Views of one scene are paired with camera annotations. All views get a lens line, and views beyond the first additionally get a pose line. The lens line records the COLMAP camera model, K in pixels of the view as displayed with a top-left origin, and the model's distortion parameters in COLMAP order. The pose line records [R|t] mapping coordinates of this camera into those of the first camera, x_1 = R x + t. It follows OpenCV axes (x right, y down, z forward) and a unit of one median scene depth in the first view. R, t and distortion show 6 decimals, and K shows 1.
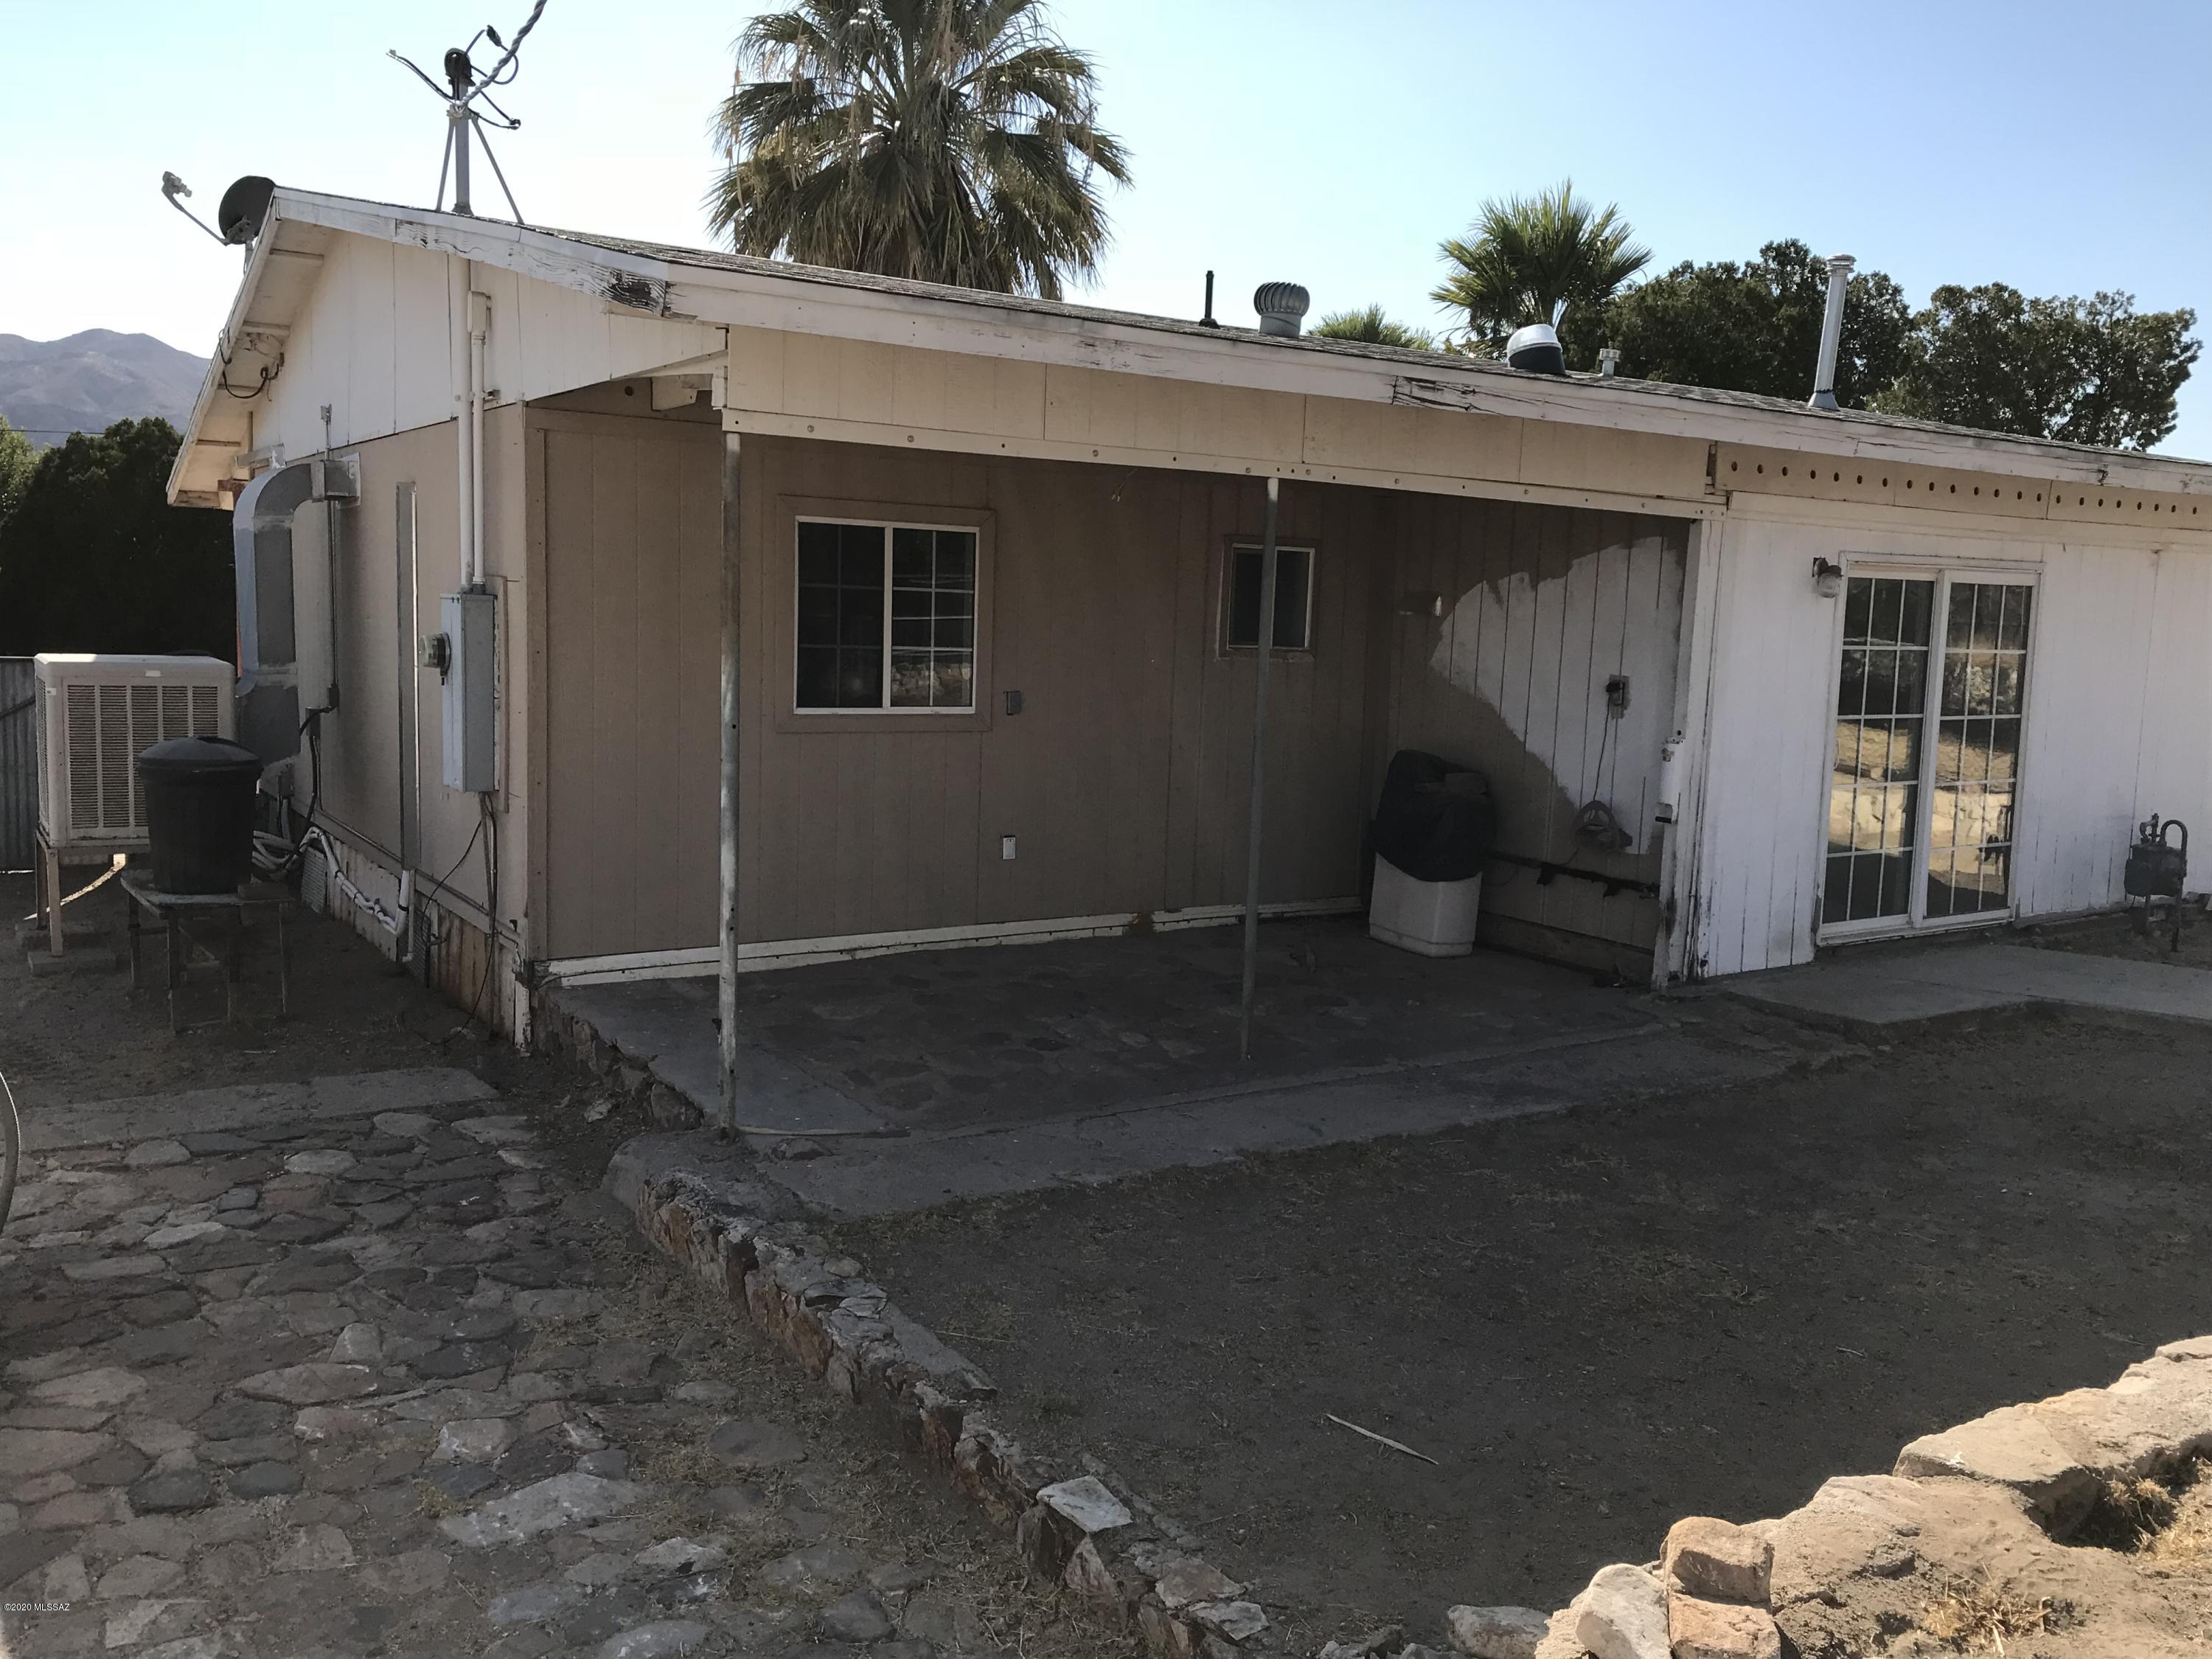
lens RADIAL K [[1794.8, 0, 1106.0], [0, 1794.8, 829.5], [0, 0, 1]] dist [0.106273, -0.163525]
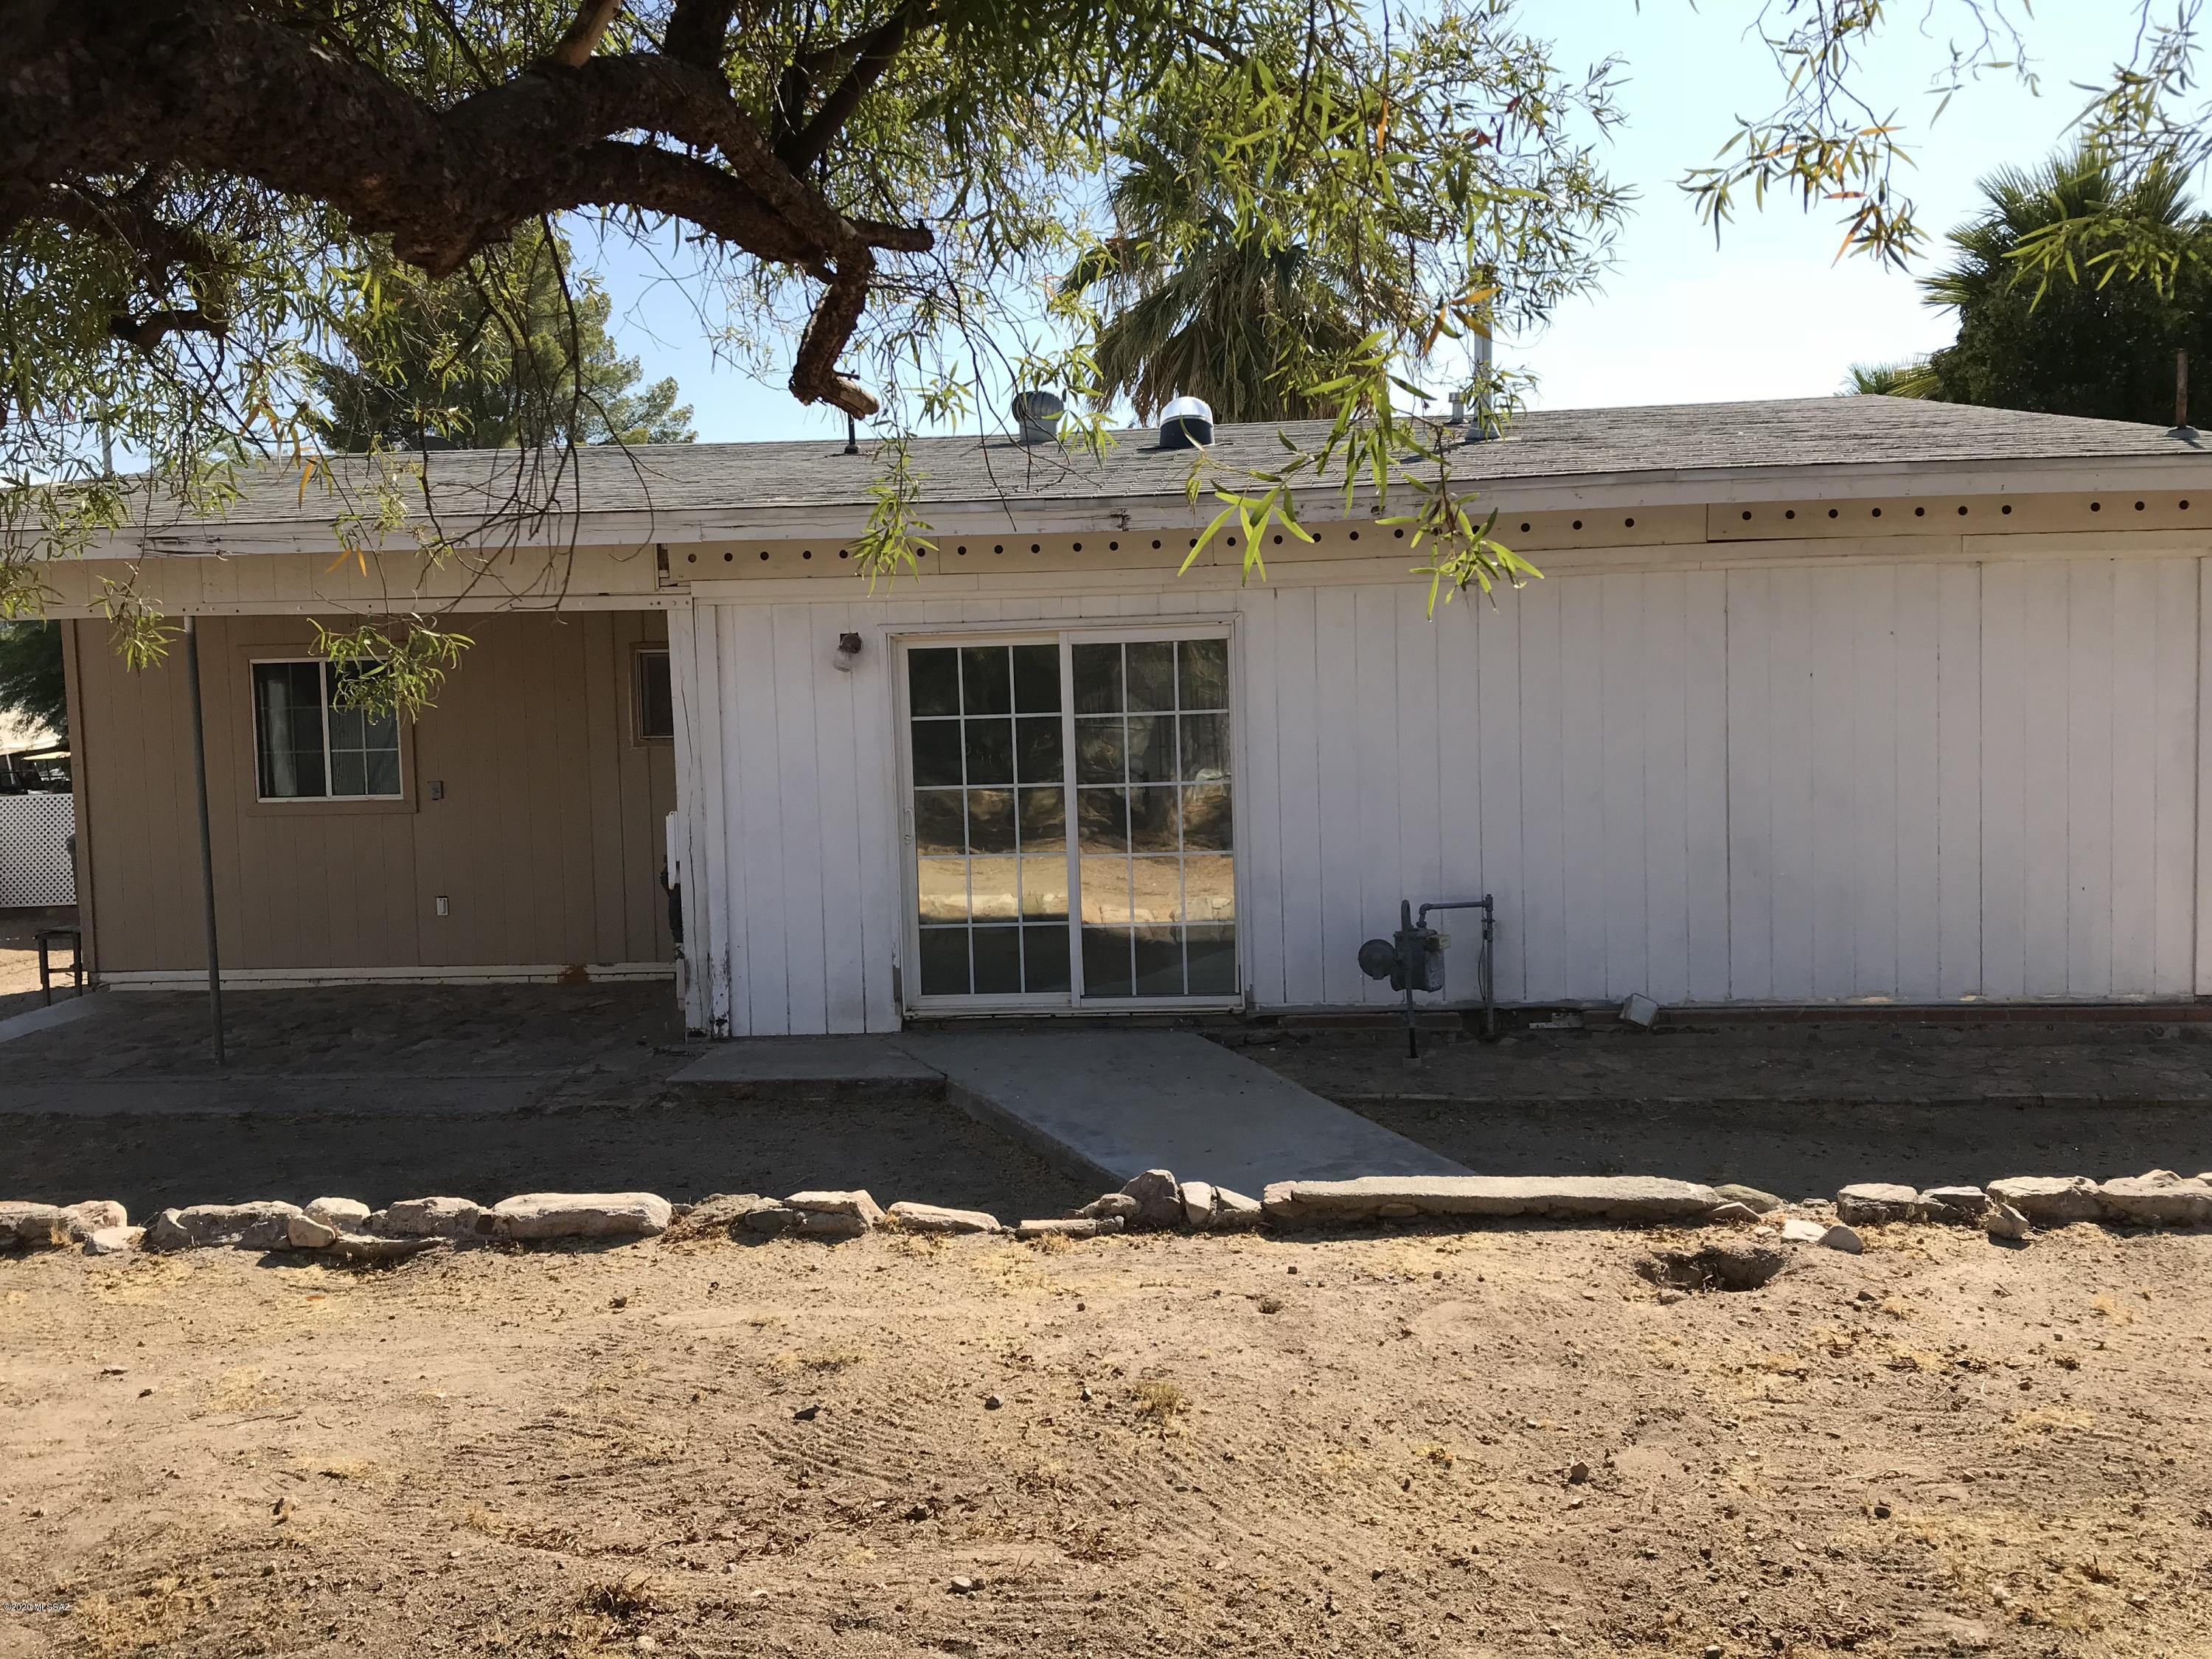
lens RADIAL K [[1843.2, 0, 1106.0], [0, 1843.2, 829.5], [0, 0, 1]] dist [0.023282, 0.004104]
pose [[0.790985, -0.010259, -0.611749, 1.060808], [-0.024081, 0.998563, -0.047883, 0.007273], [0.611361, 0.052606, 0.789601, 0.253422]]
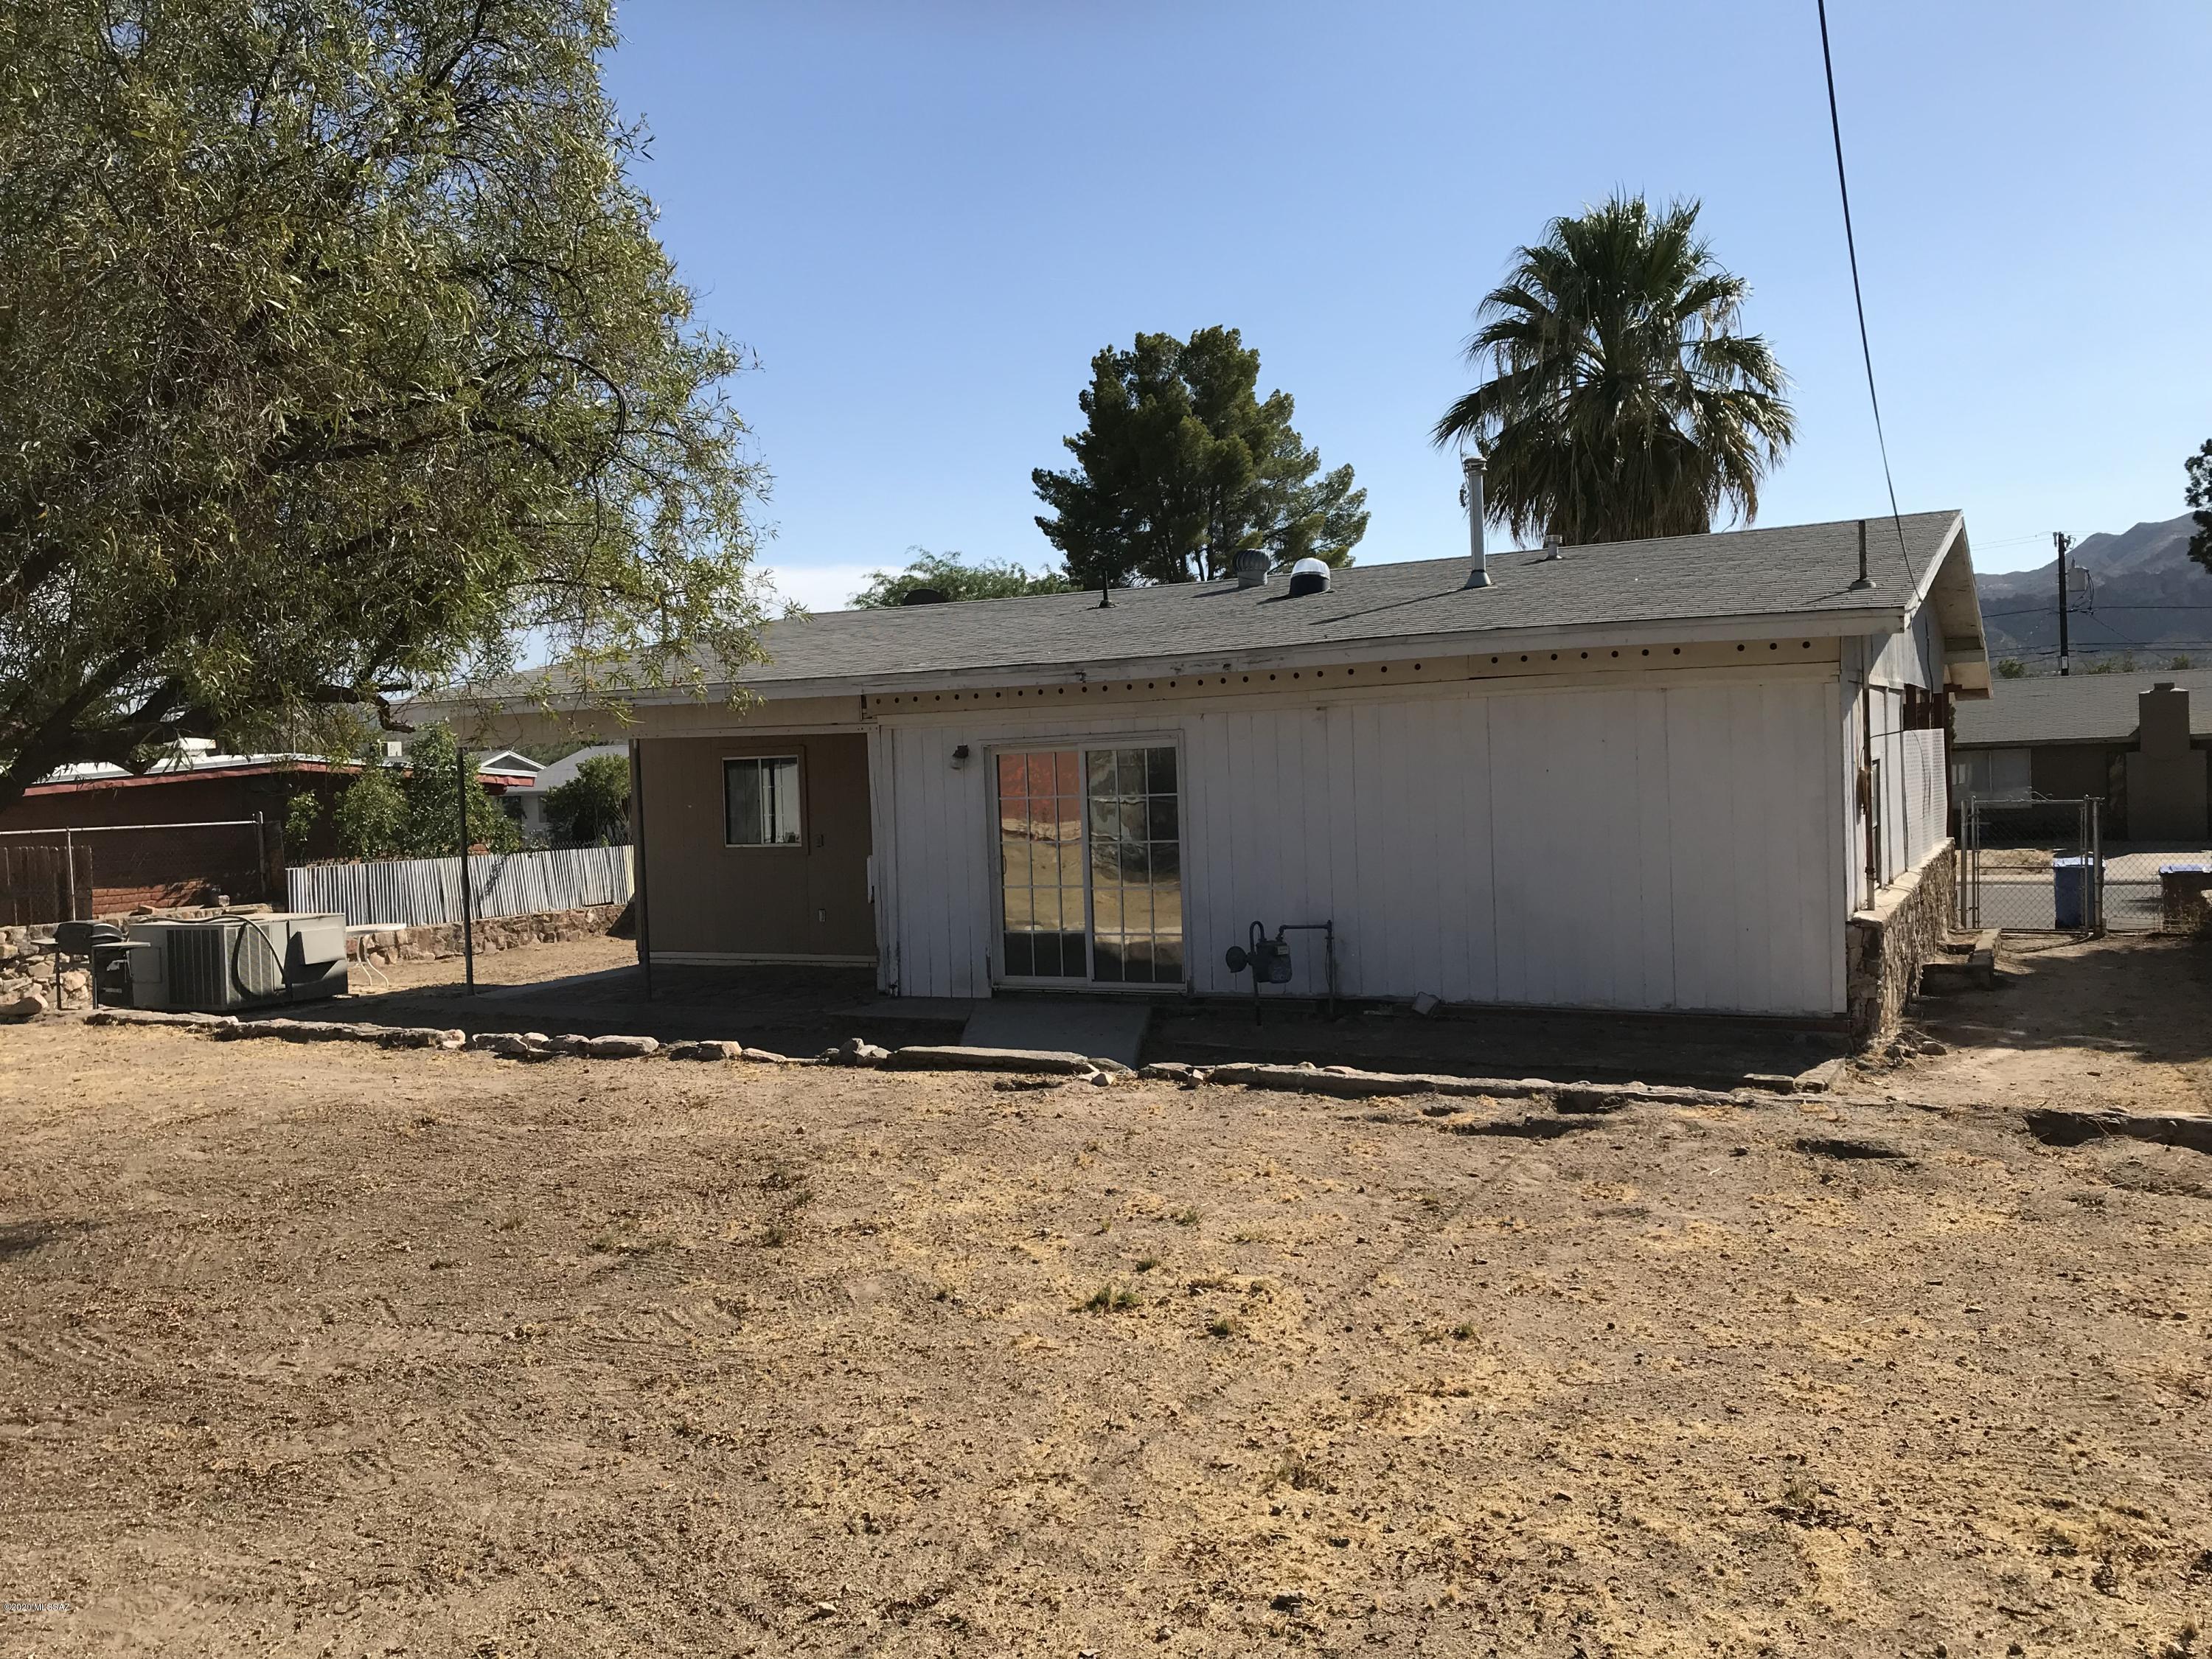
lens RADIAL K [[1884.6, 0, 1106.0], [0, 1884.6, 829.5], [0, 0, 1]] dist [0.057564, -0.000371]
pose [[0.465696, -0.021276, -0.884689, 1.811549], [-0.063528, 0.996328, -0.057402, 0.014533], [0.882662, 0.082934, 0.462634, 0.311286]]
